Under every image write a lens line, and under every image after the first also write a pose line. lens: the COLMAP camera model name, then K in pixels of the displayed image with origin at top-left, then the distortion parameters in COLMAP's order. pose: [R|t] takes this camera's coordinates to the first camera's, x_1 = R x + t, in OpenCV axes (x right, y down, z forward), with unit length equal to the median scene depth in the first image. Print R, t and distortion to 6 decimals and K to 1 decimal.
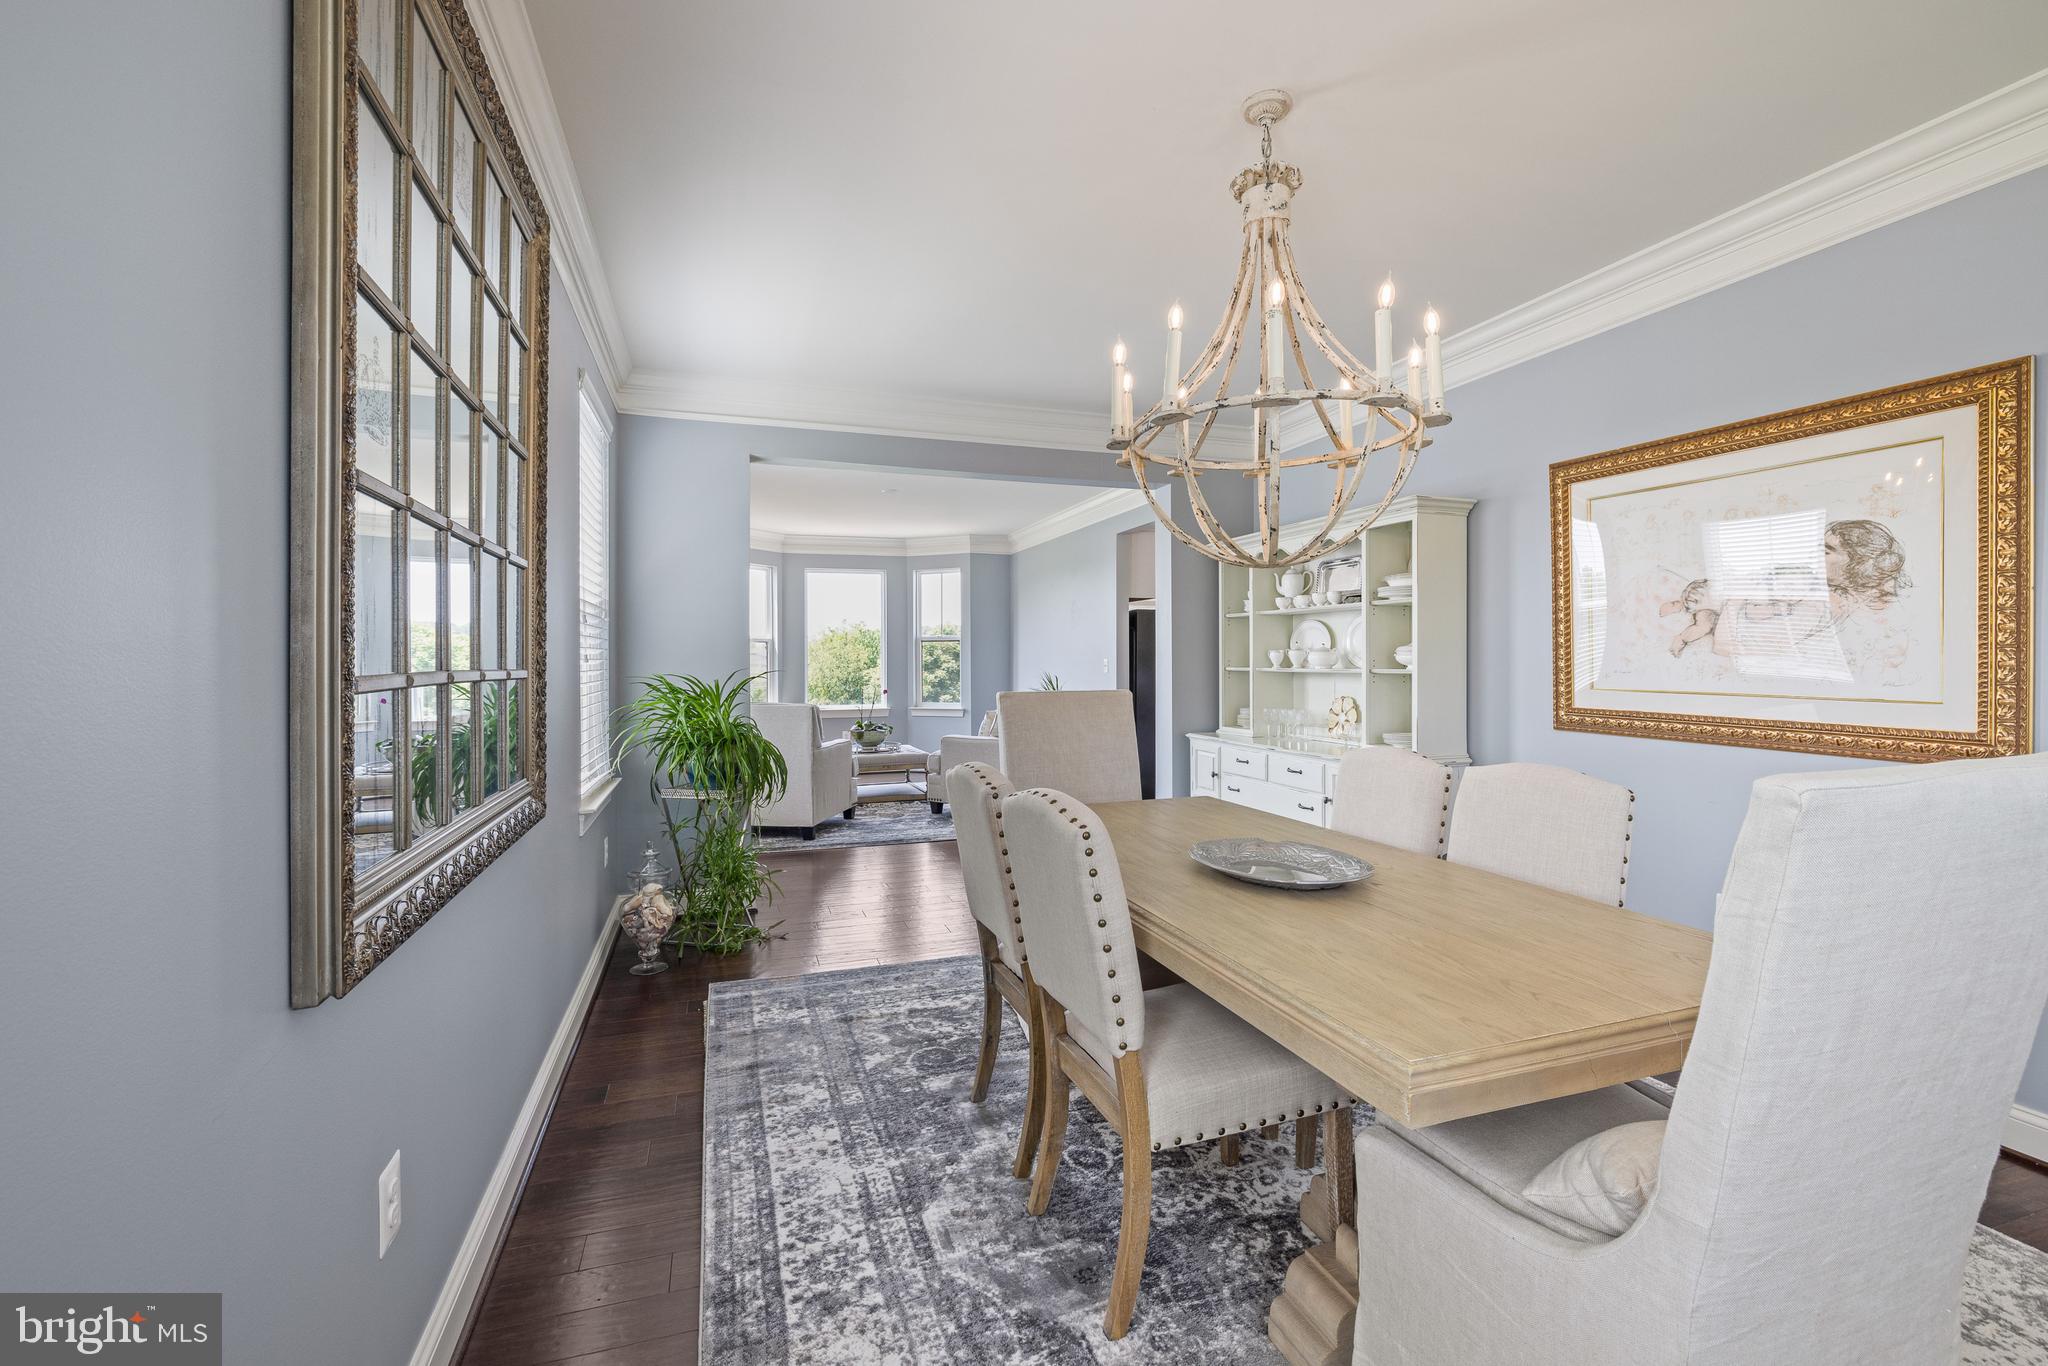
lens RADIAL K [[872.7, 0, 1022.0], [0, 872.7, 665.3], [0, 0, 1]] dist [0.005225, 0.000108]
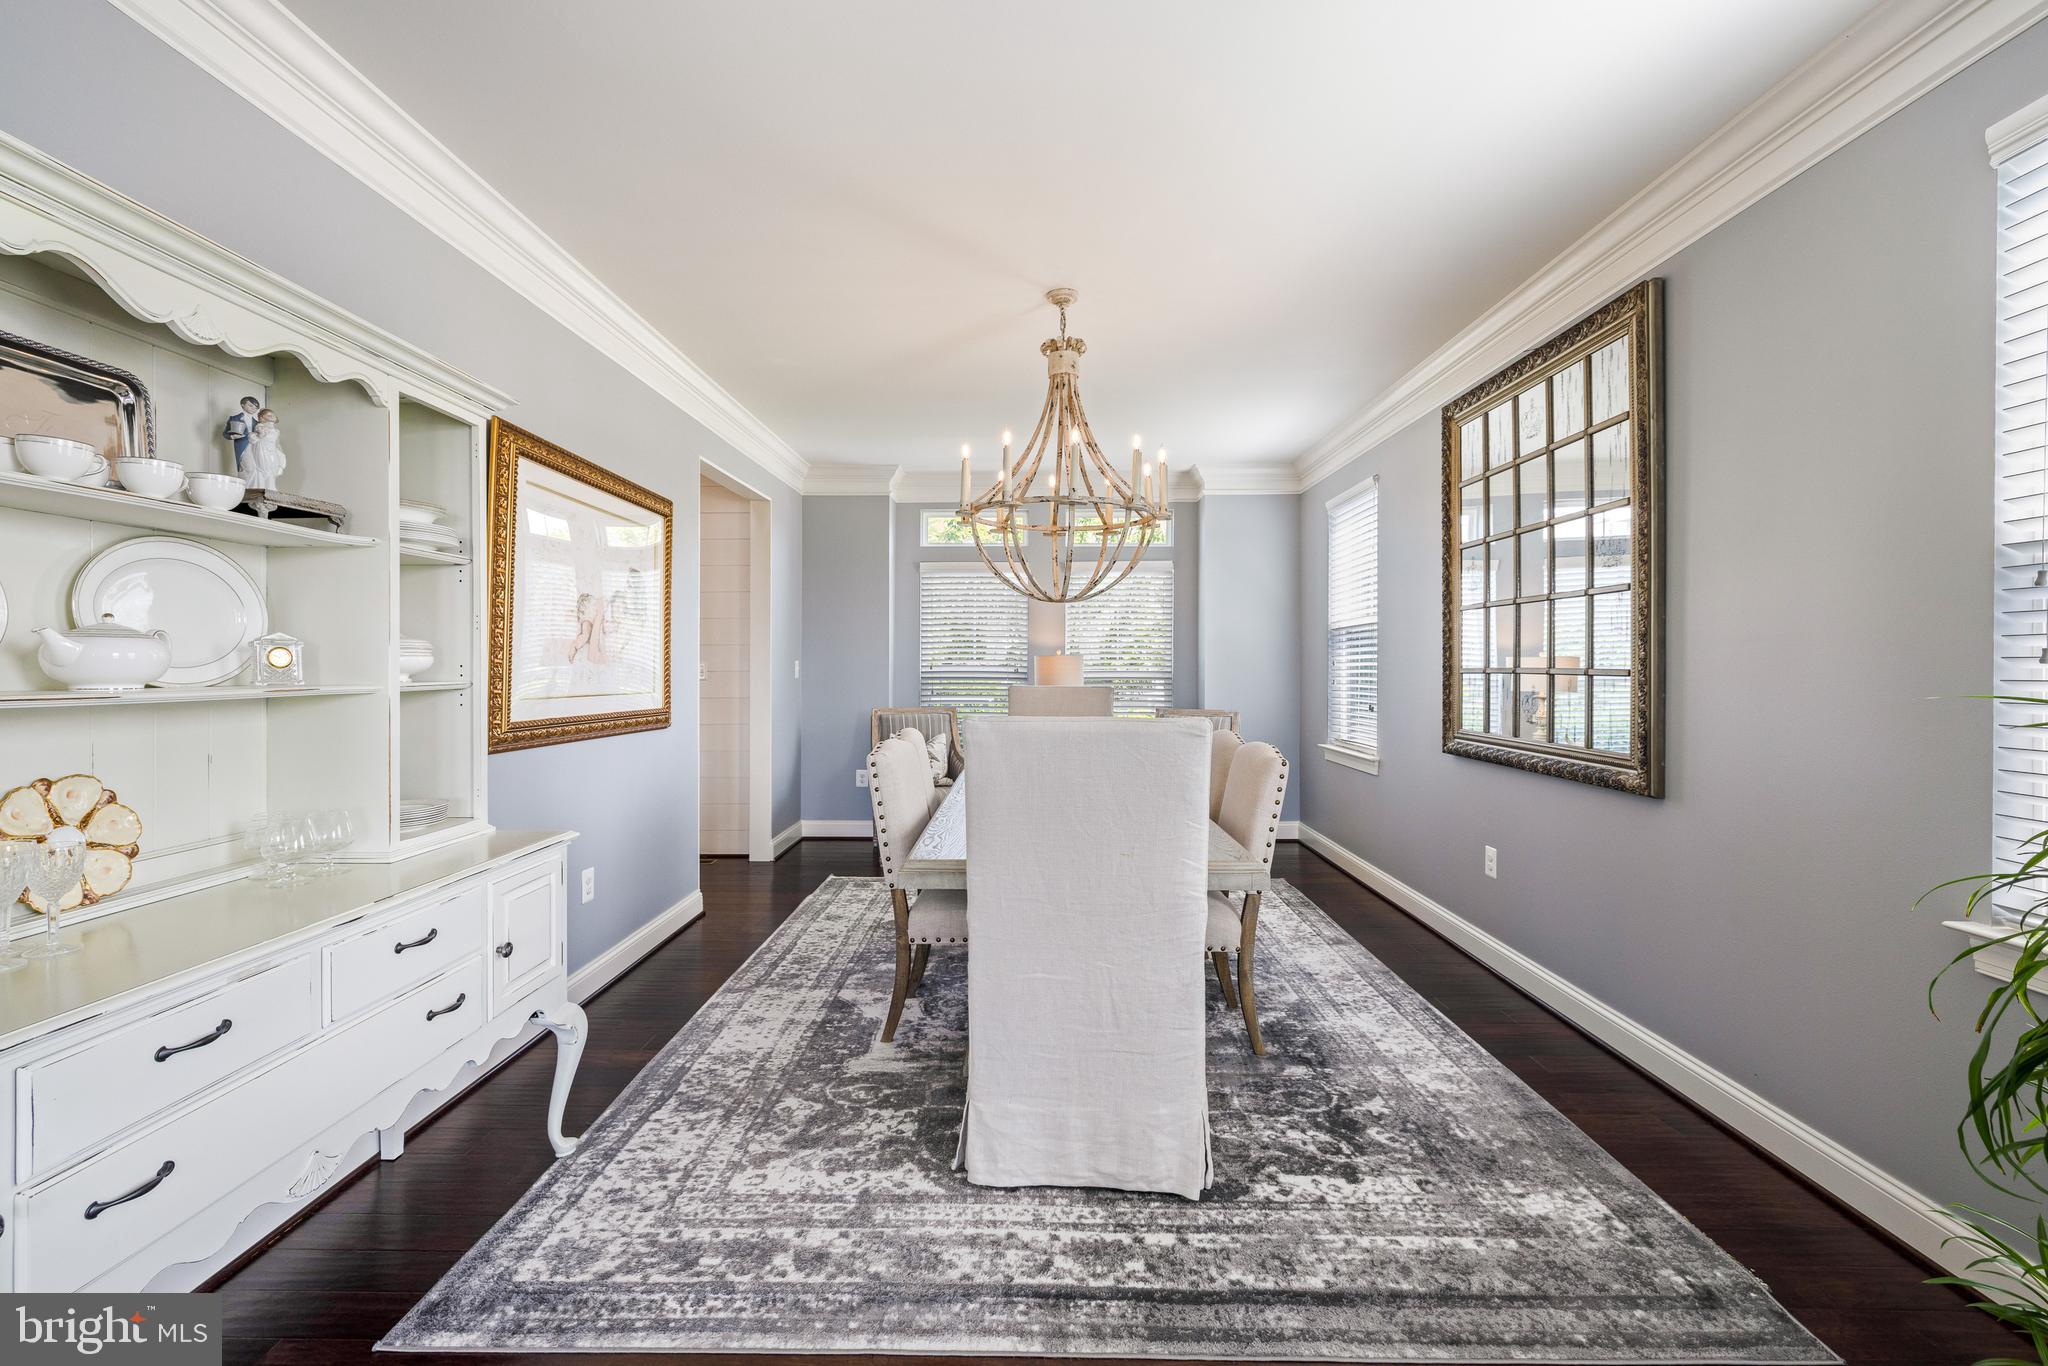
lens RADIAL K [[872.7, 0, 1017.8], [0, 872.7, 667.7], [0, 0, 1]] dist [0.005225, 0.000108]
pose [[-0.939369, 0.000521, 0.342907, -0.116064], [0.004007, 0.999947, 0.009458, -0.010463], [-0.342884, 0.010259, -0.939322, 1.738779]]
